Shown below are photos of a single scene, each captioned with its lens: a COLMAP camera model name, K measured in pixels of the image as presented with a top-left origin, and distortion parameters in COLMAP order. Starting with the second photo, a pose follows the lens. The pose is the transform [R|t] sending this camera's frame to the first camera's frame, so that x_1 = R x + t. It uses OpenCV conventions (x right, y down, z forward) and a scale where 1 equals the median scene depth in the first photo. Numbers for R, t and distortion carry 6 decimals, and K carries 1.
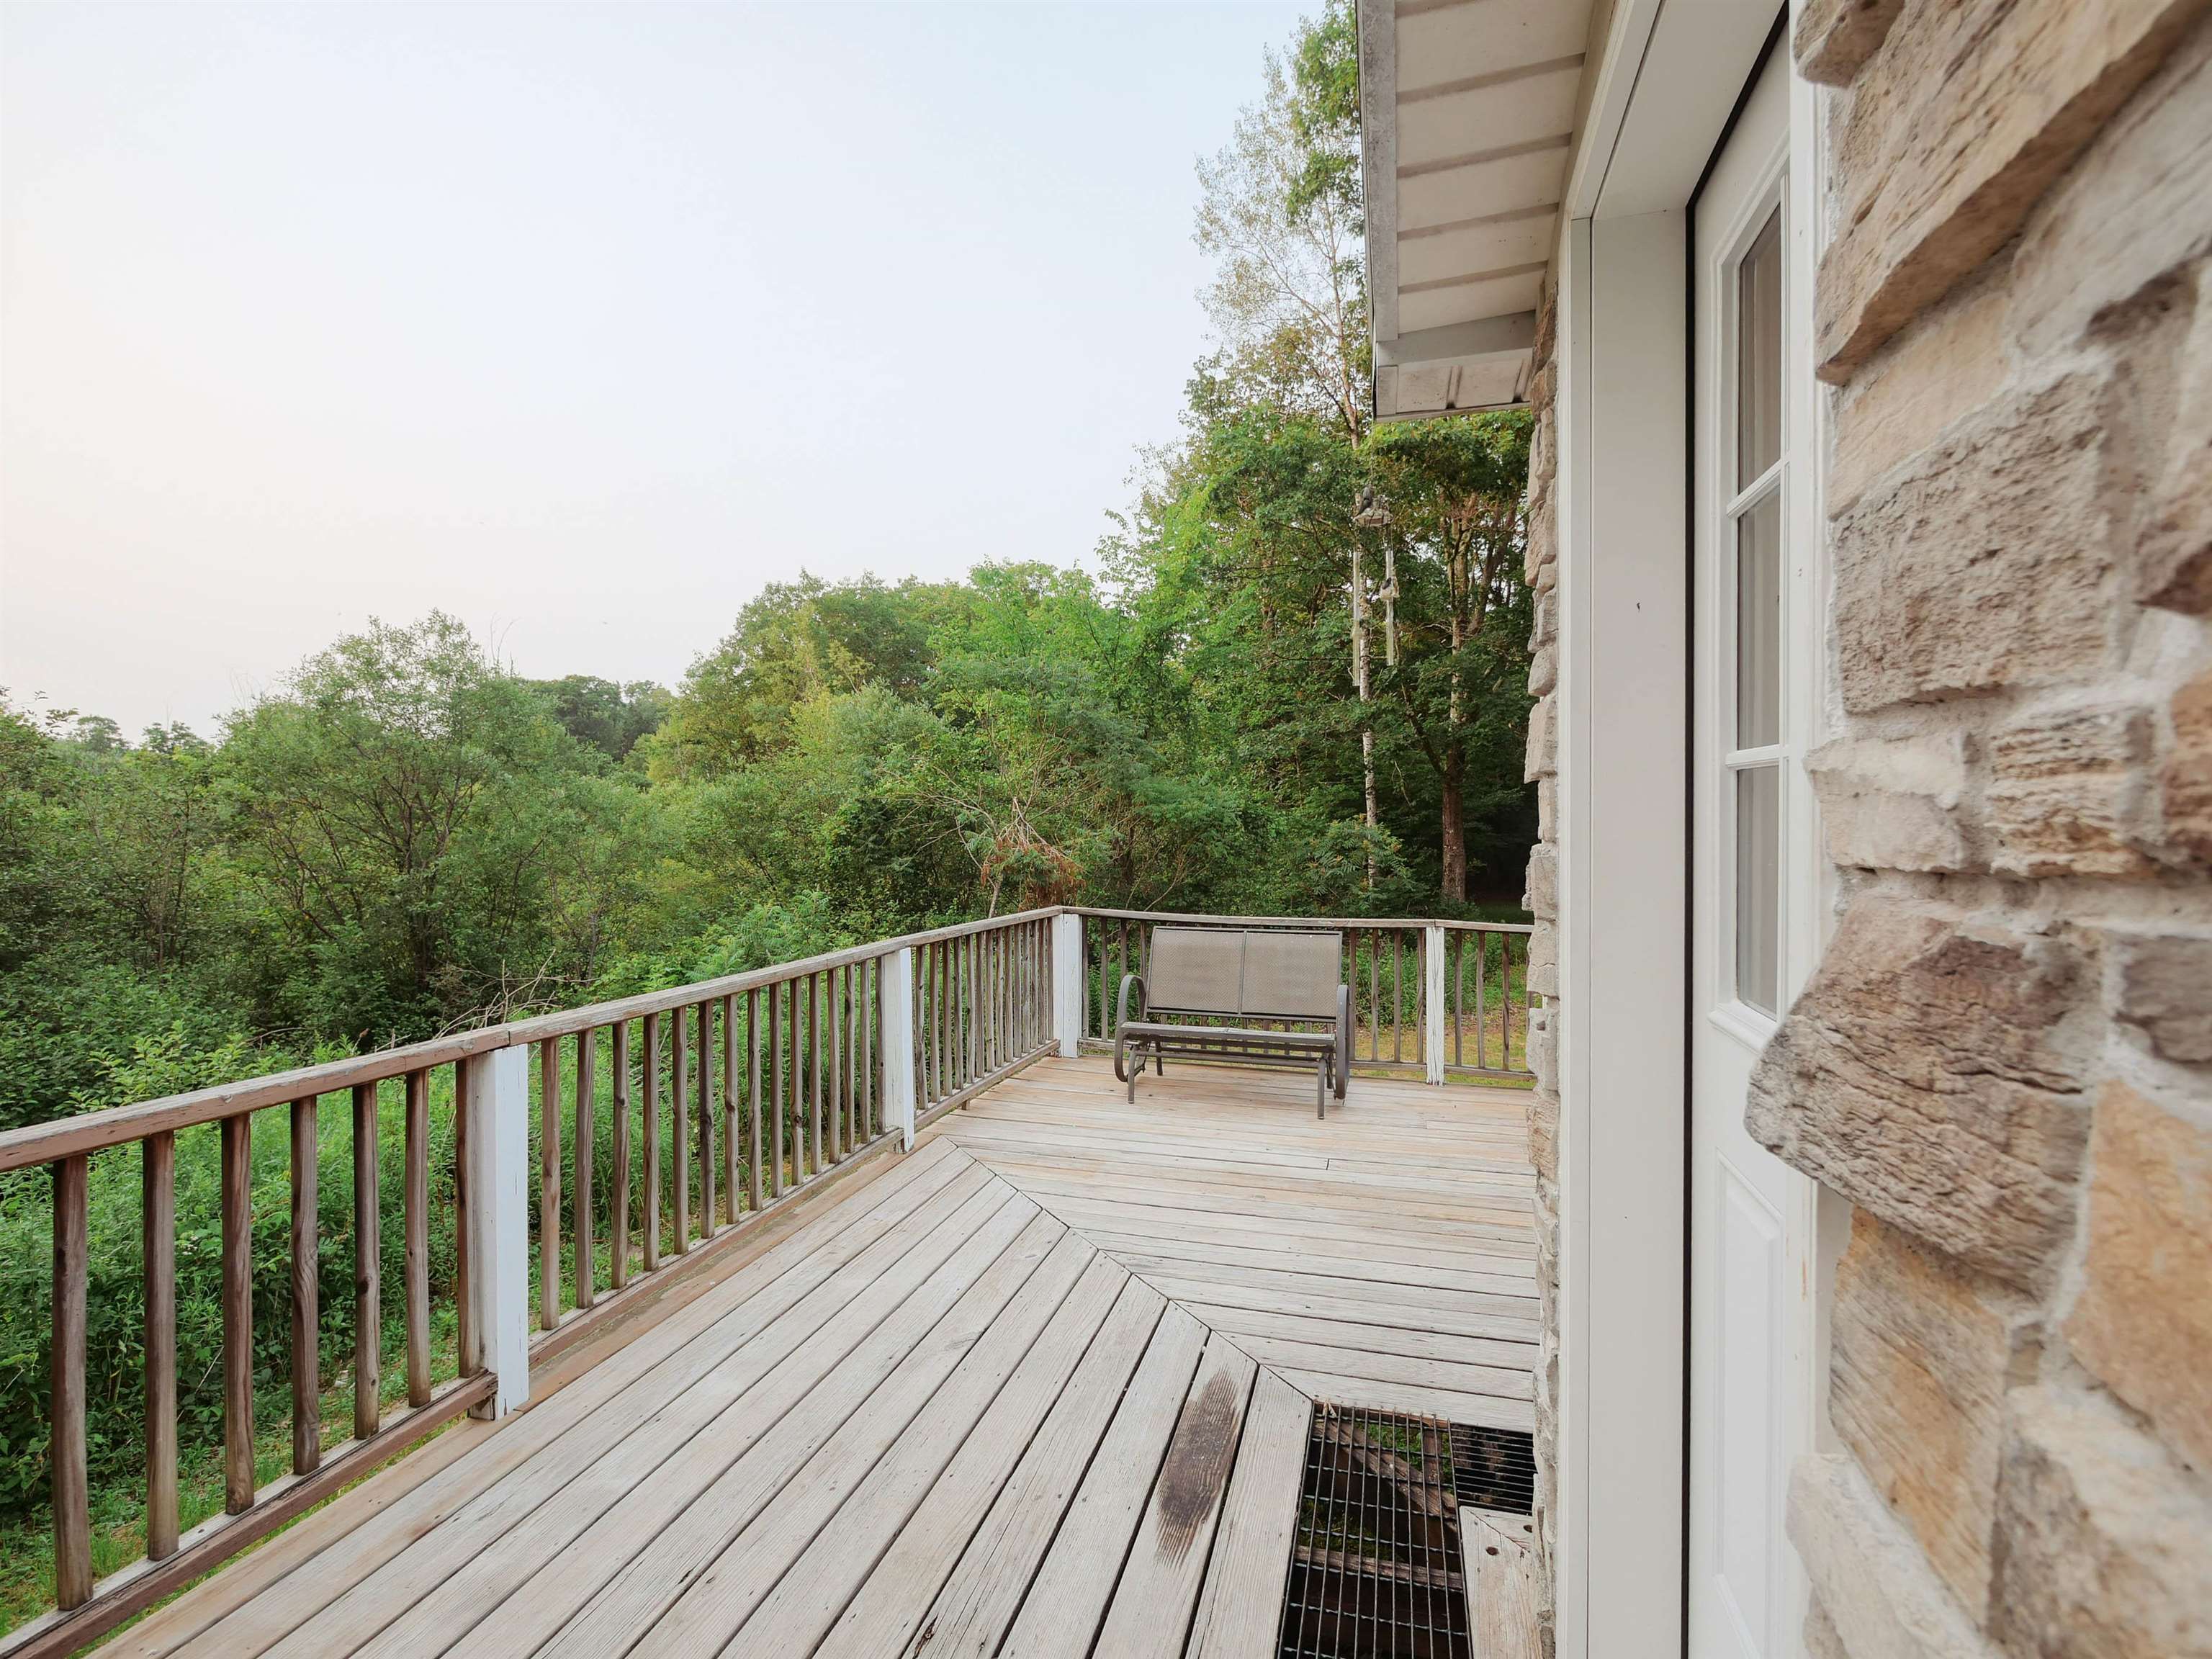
lens RADIAL K [[988.2, 0, 1150.2], [0, 988.2, 832.4], [0, 0, 1]] dist [-0.004505, -0.000325]
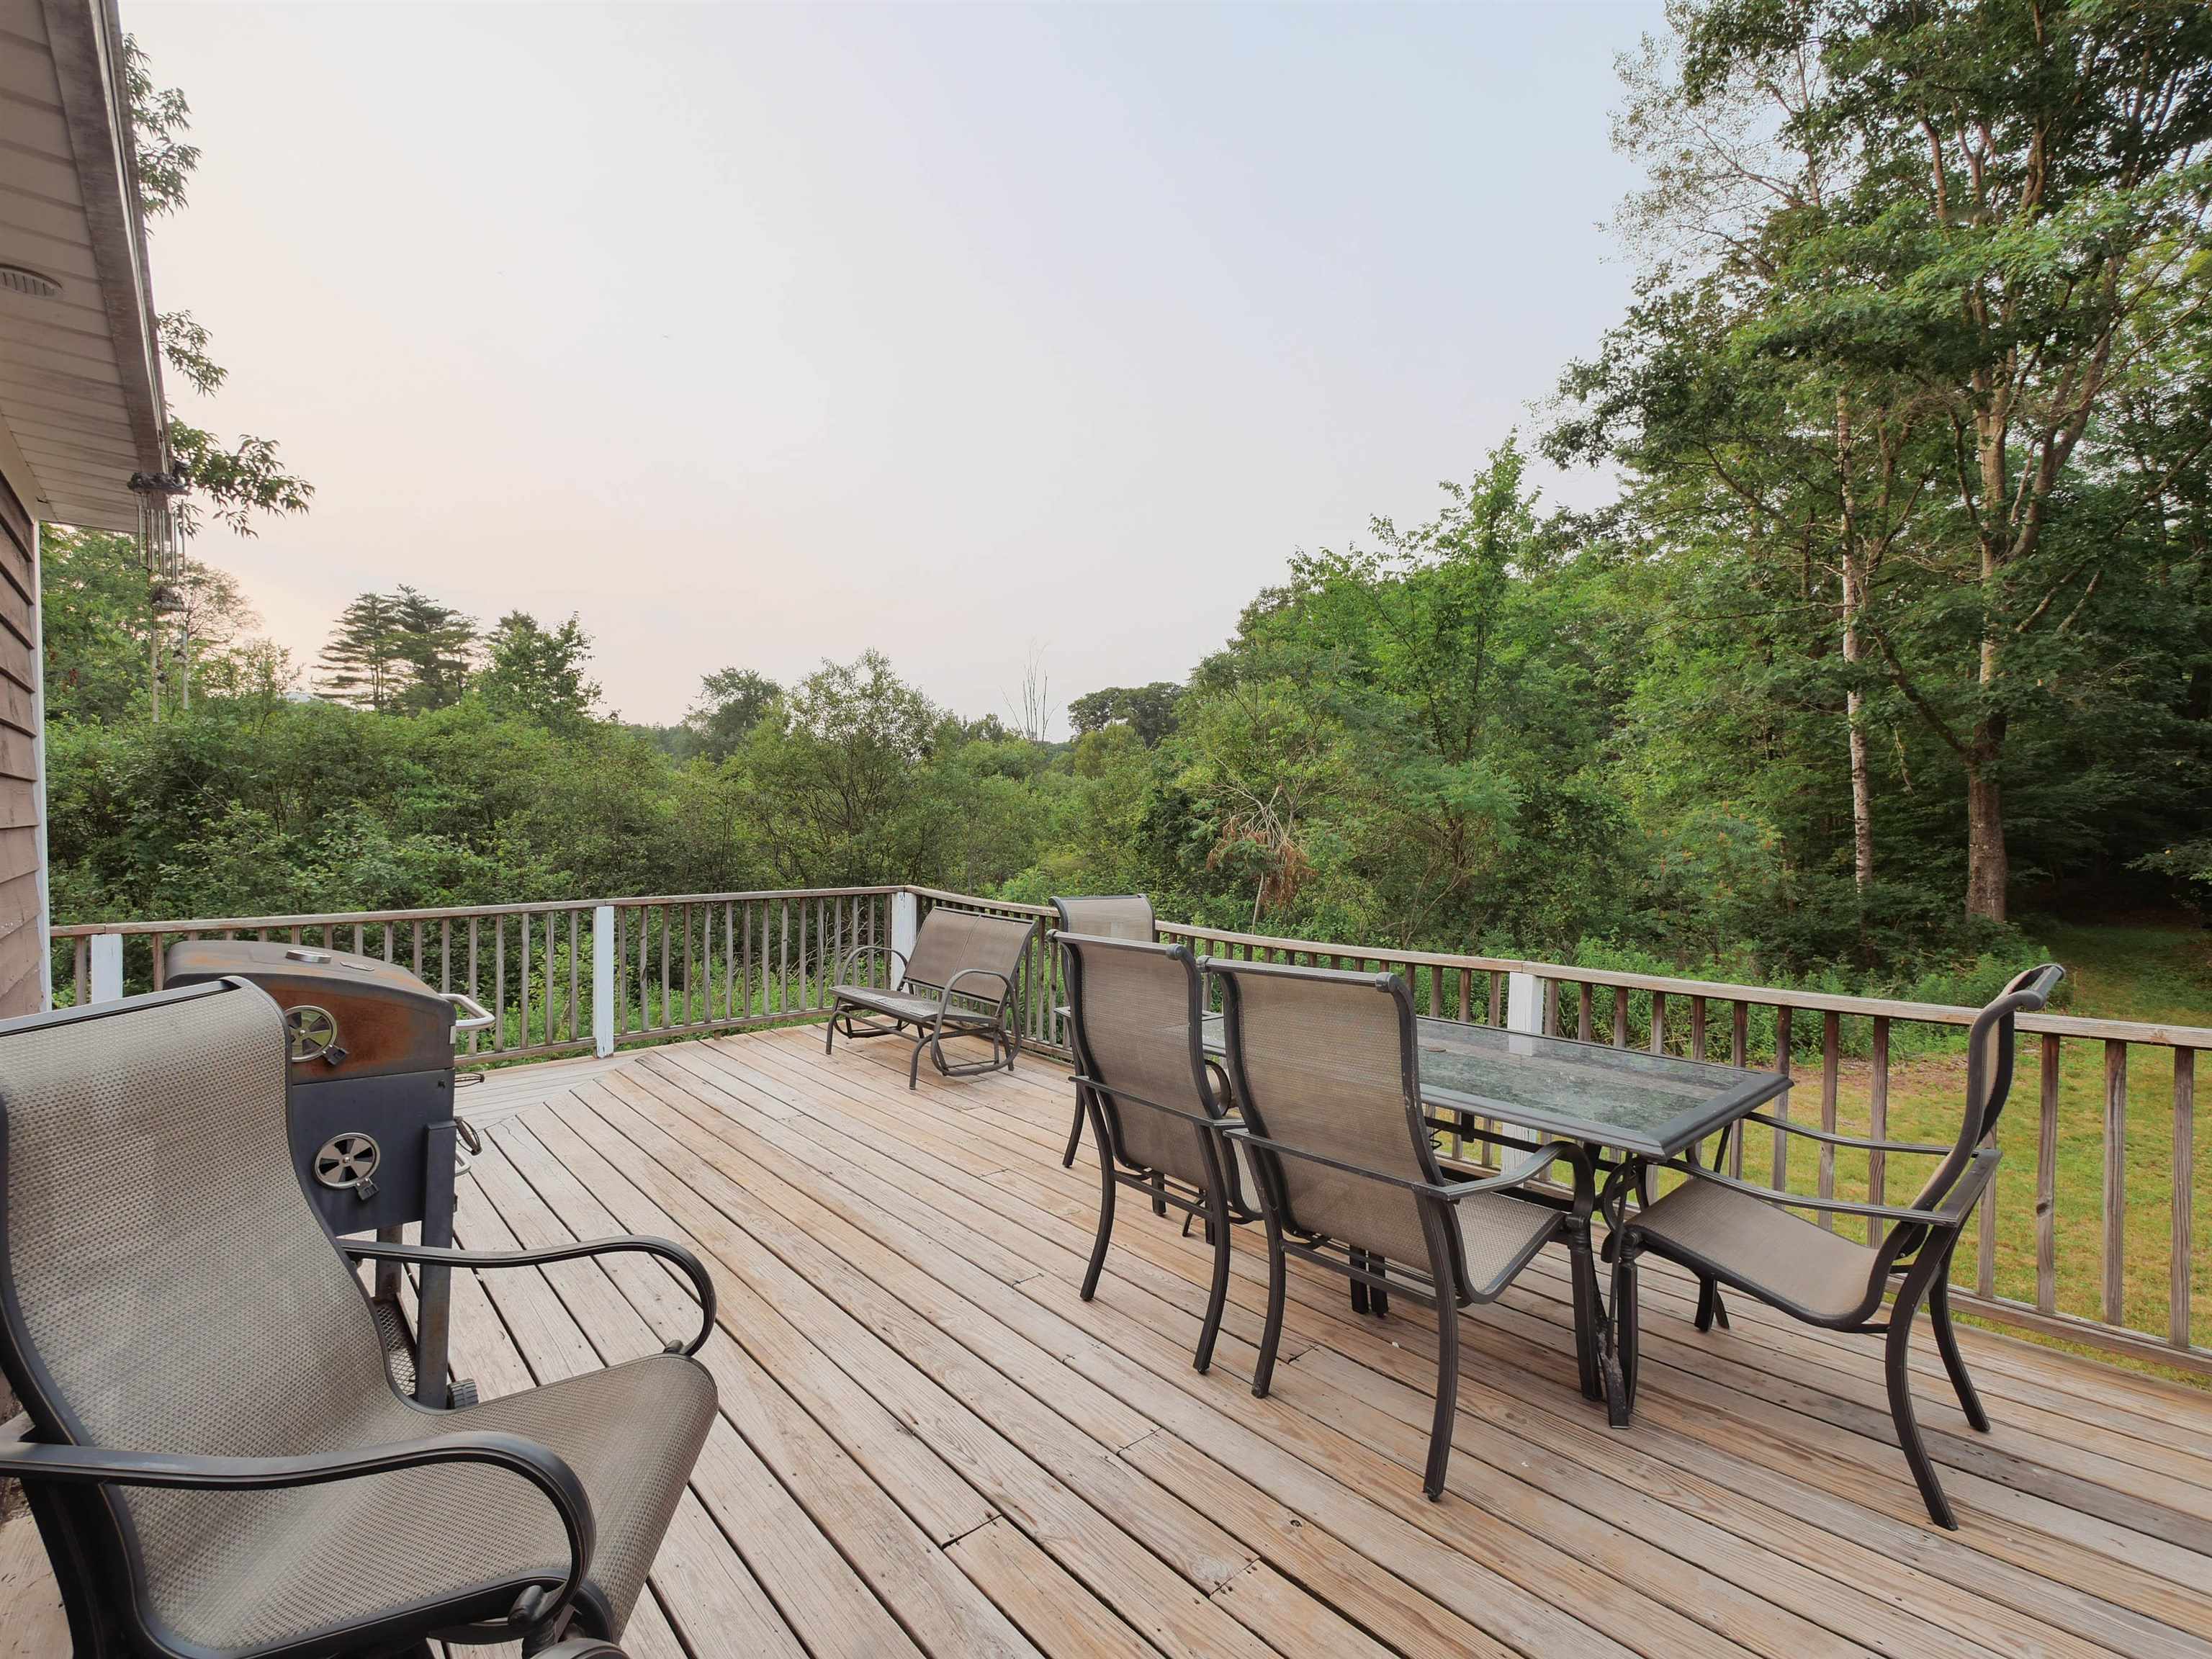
lens RADIAL K [[988.2, 0, 1168.2], [0, 988.2, 830.7], [0, 0, 1]] dist [-0.004505, -0.000325]
pose [[0.852736, 0.015466, -0.522112, 0.173828], [-0.009293, 0.999853, 0.014440, -0.002325], [0.522259, -0.007462, 0.852754, 0.039531]]
